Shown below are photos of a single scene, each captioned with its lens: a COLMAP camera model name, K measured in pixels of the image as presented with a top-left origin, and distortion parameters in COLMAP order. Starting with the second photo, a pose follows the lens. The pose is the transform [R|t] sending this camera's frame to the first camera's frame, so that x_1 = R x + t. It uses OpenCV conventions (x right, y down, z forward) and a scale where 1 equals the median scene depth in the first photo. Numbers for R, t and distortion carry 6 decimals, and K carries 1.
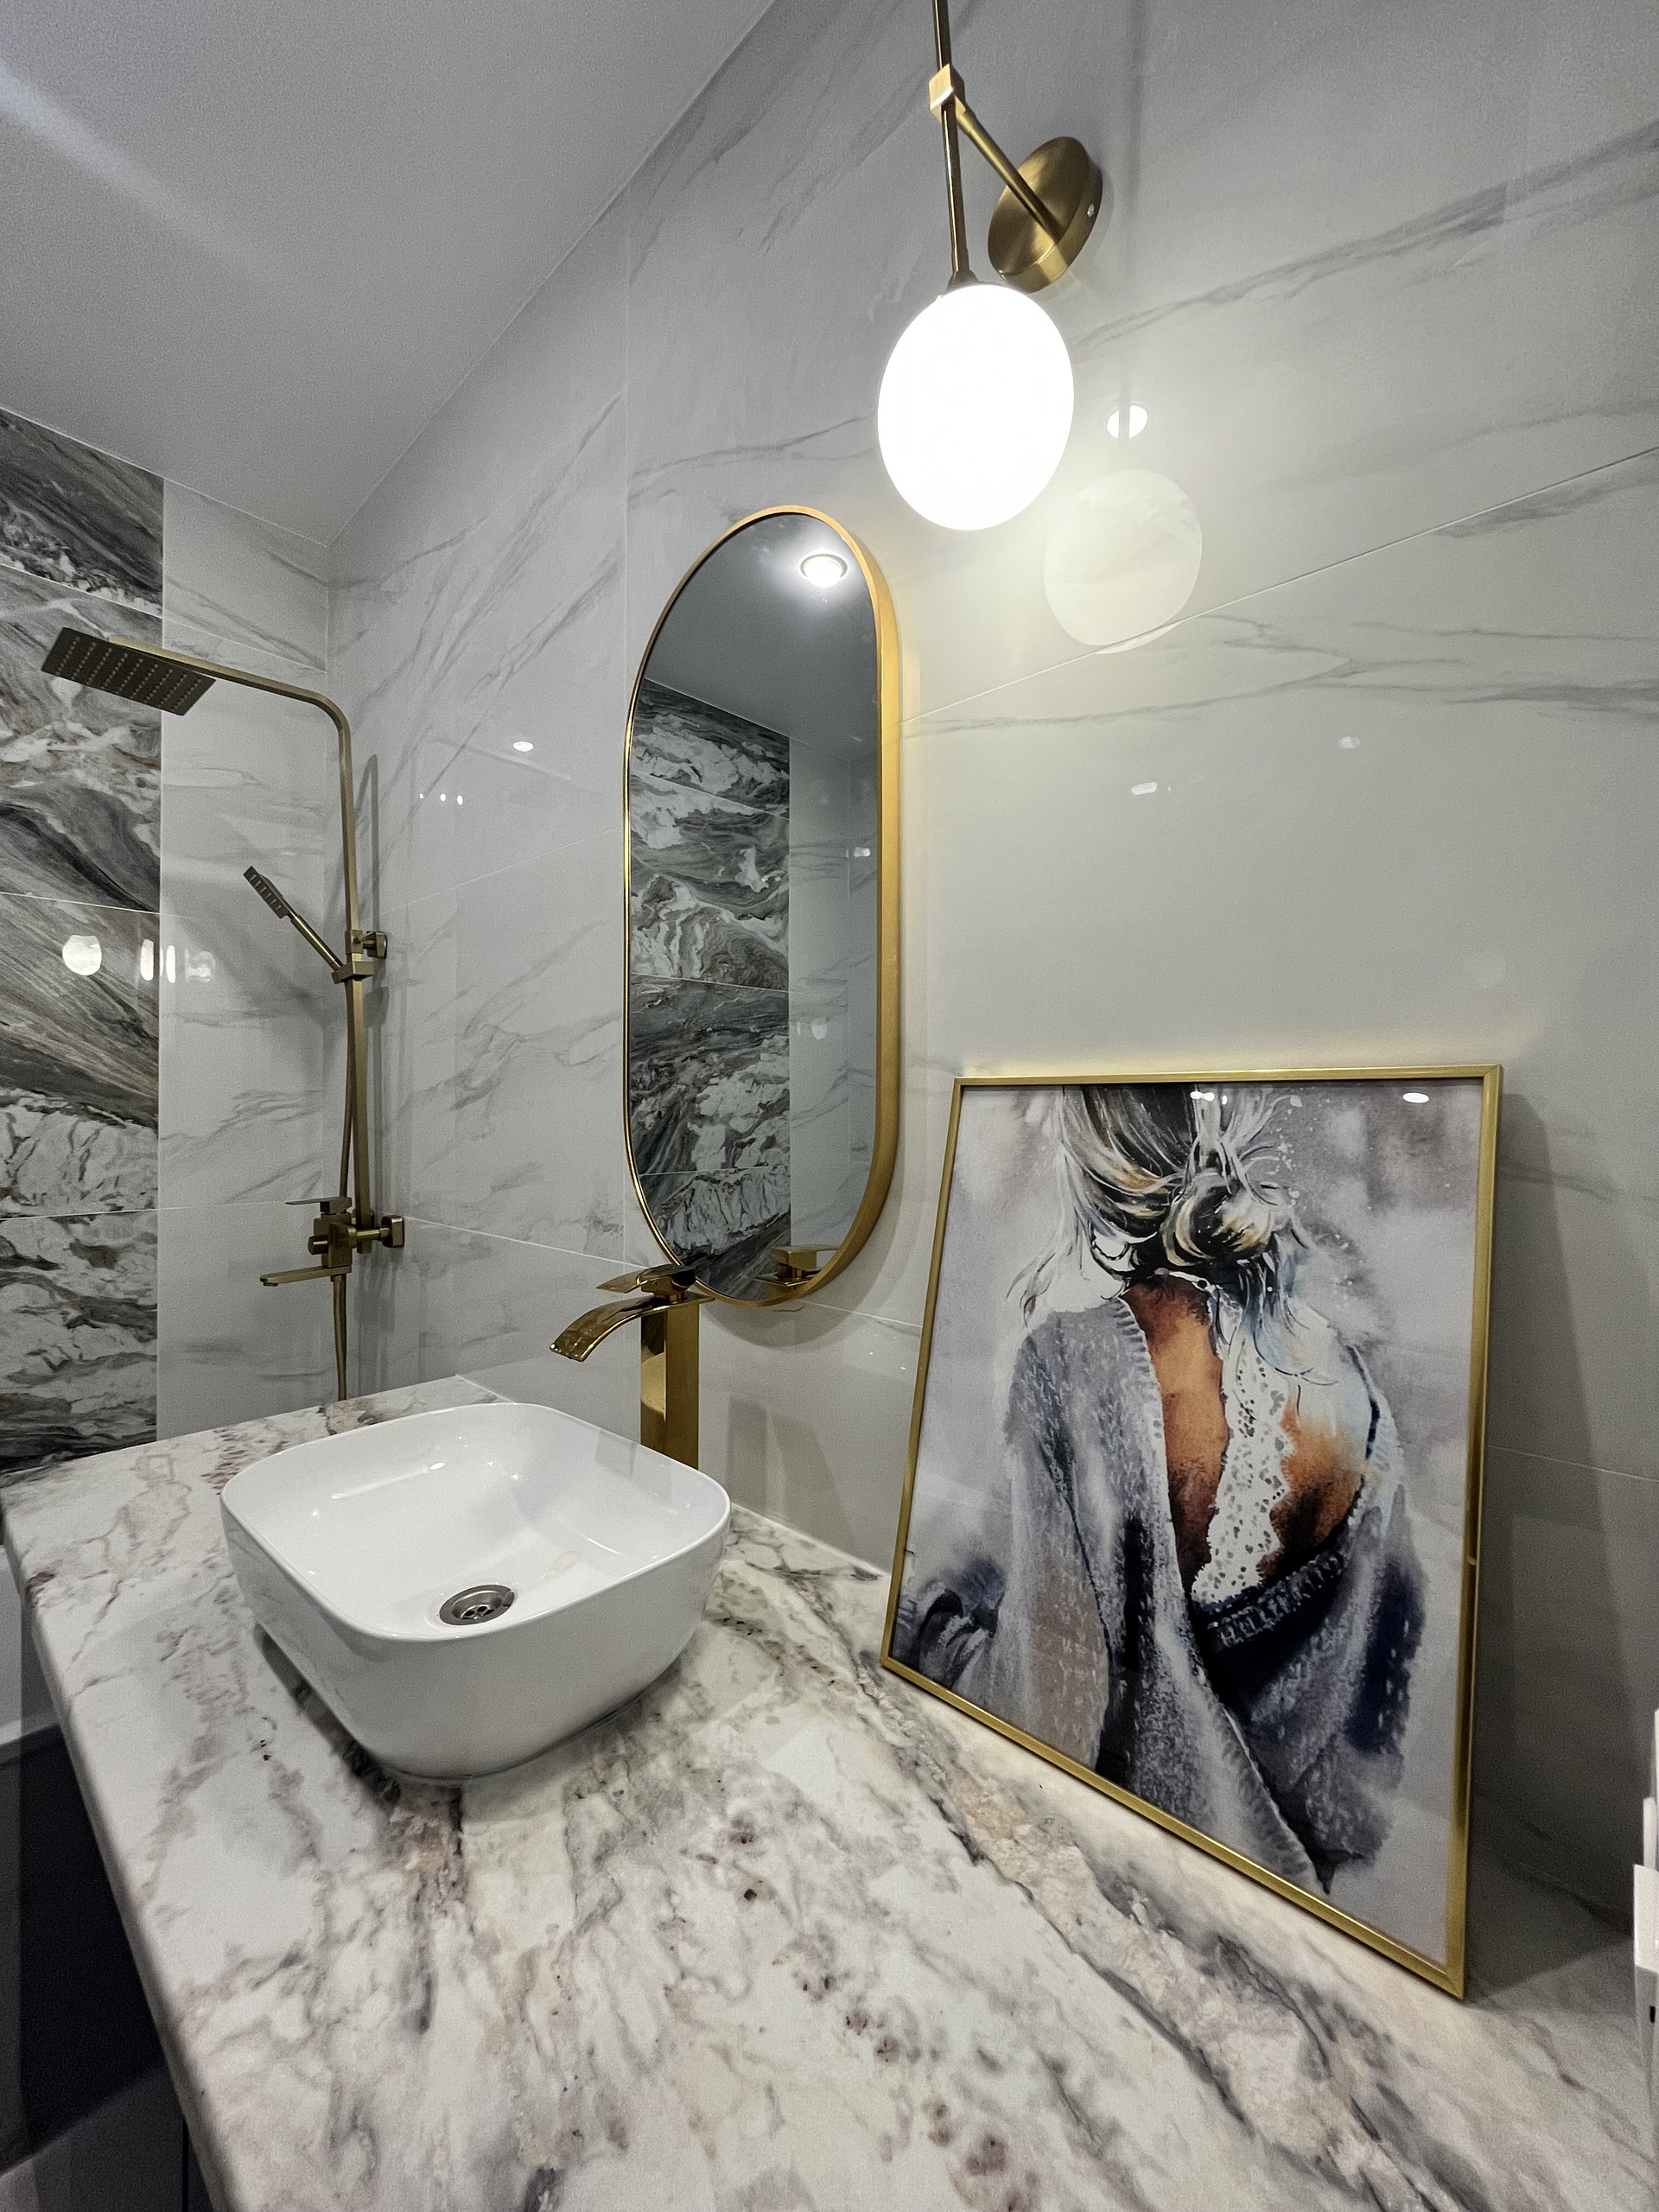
lens RADIAL K [[890.0, 0, 834.3], [0, 890.0, 1108.6], [0, 0, 1]] dist [-0.003734, -0.000181]
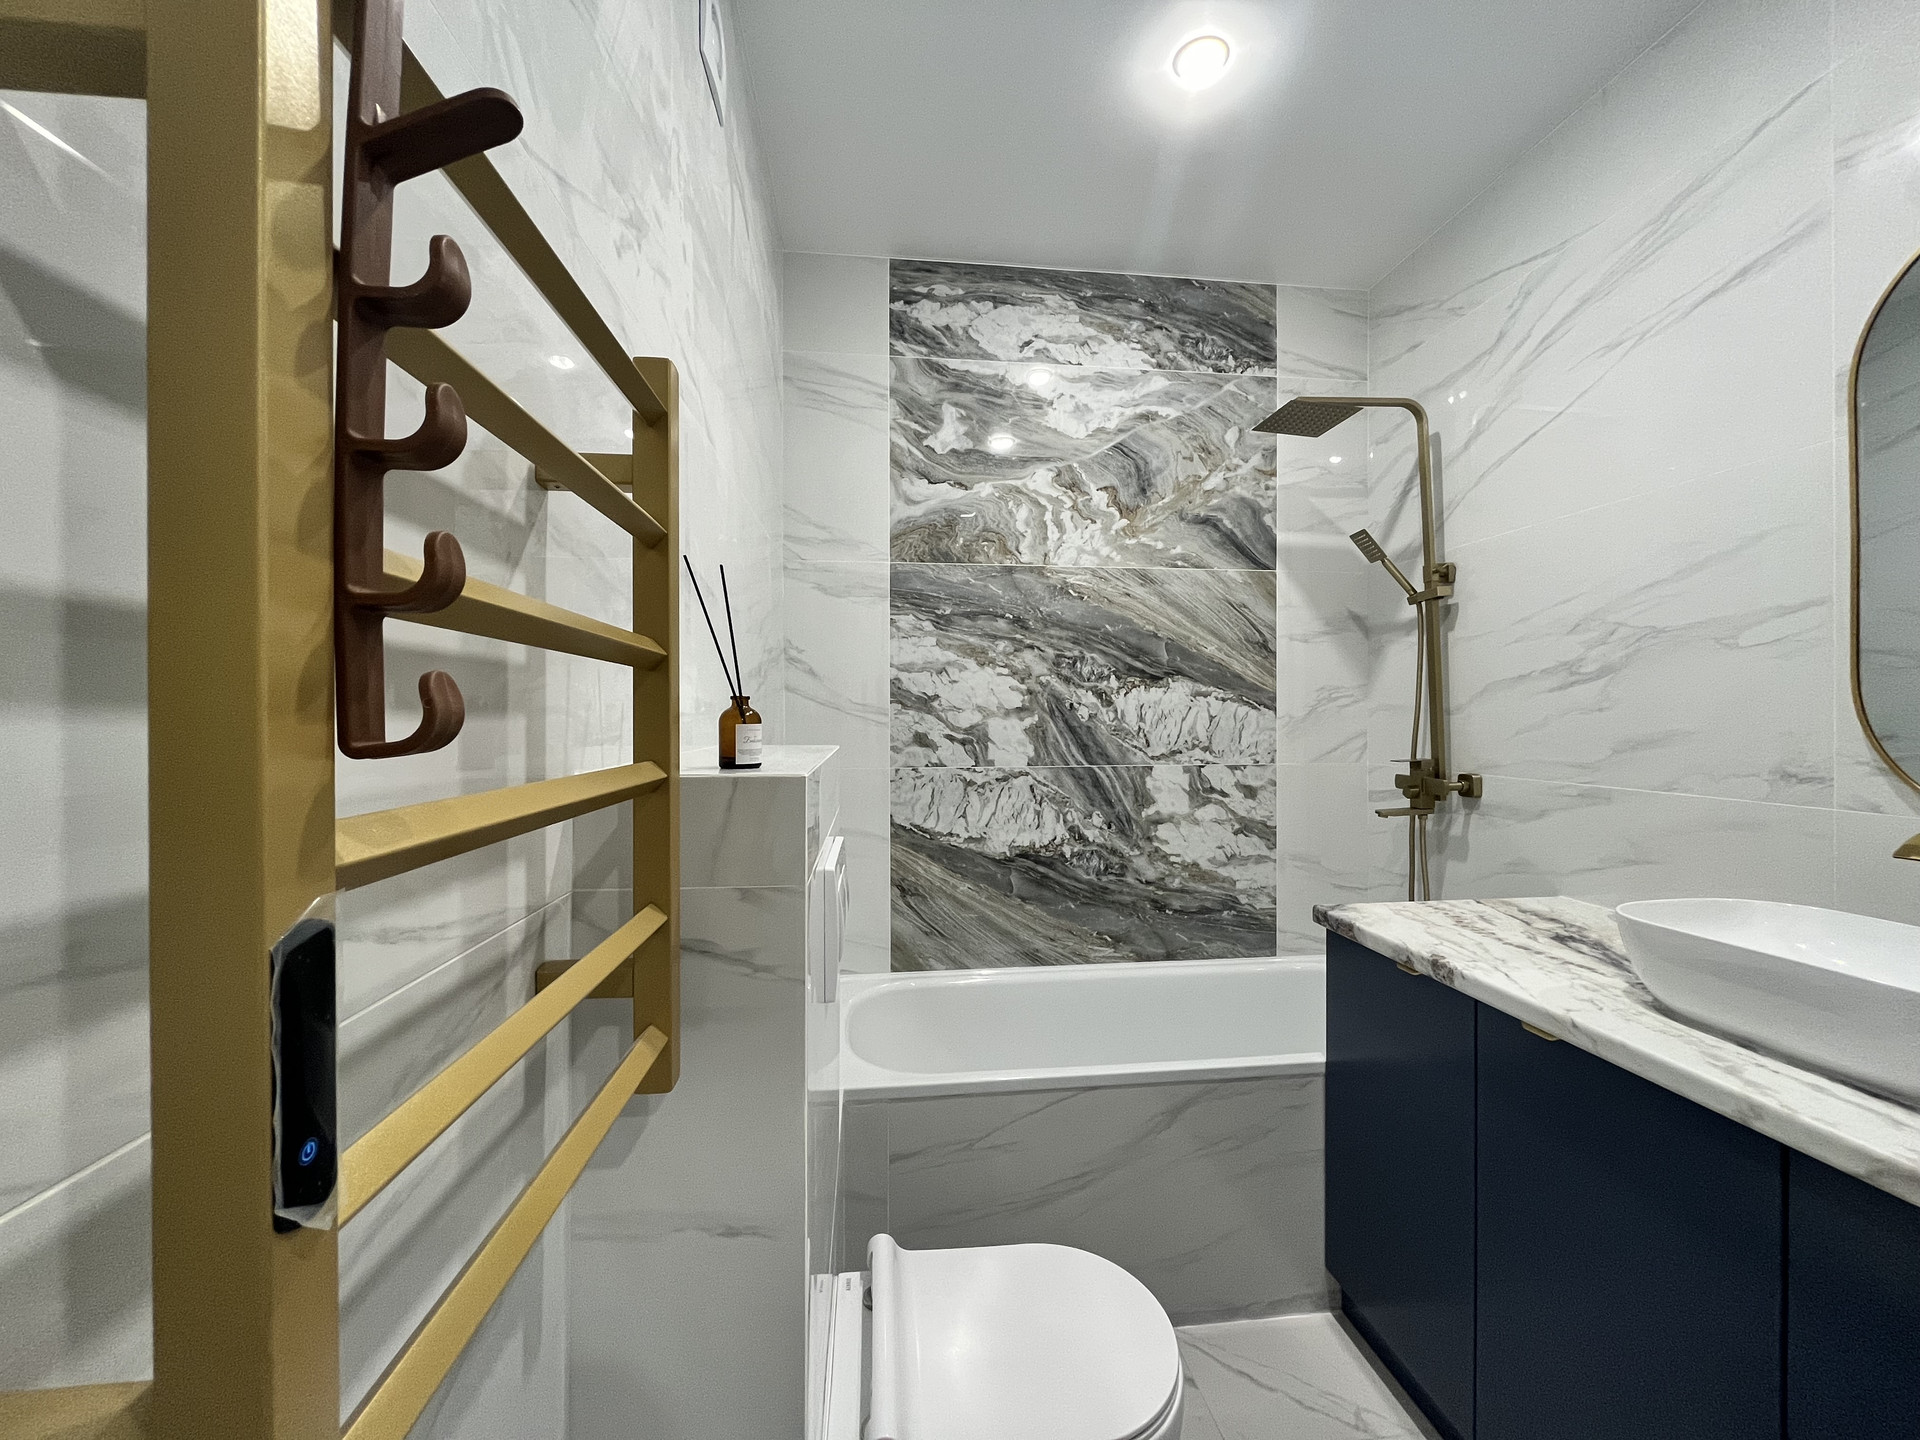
lens RADIAL K [[772.5, 0, 961.5], [0, 772.5, 717.0], [0, 0, 1]] dist [-0.003734, -0.000181]
pose [[0.753820, -0.004983, -0.657063, -0.323090], [0.005901, 0.999982, -0.000815, 0.032780], [0.657055, -0.003263, 0.753836, -0.390392]]
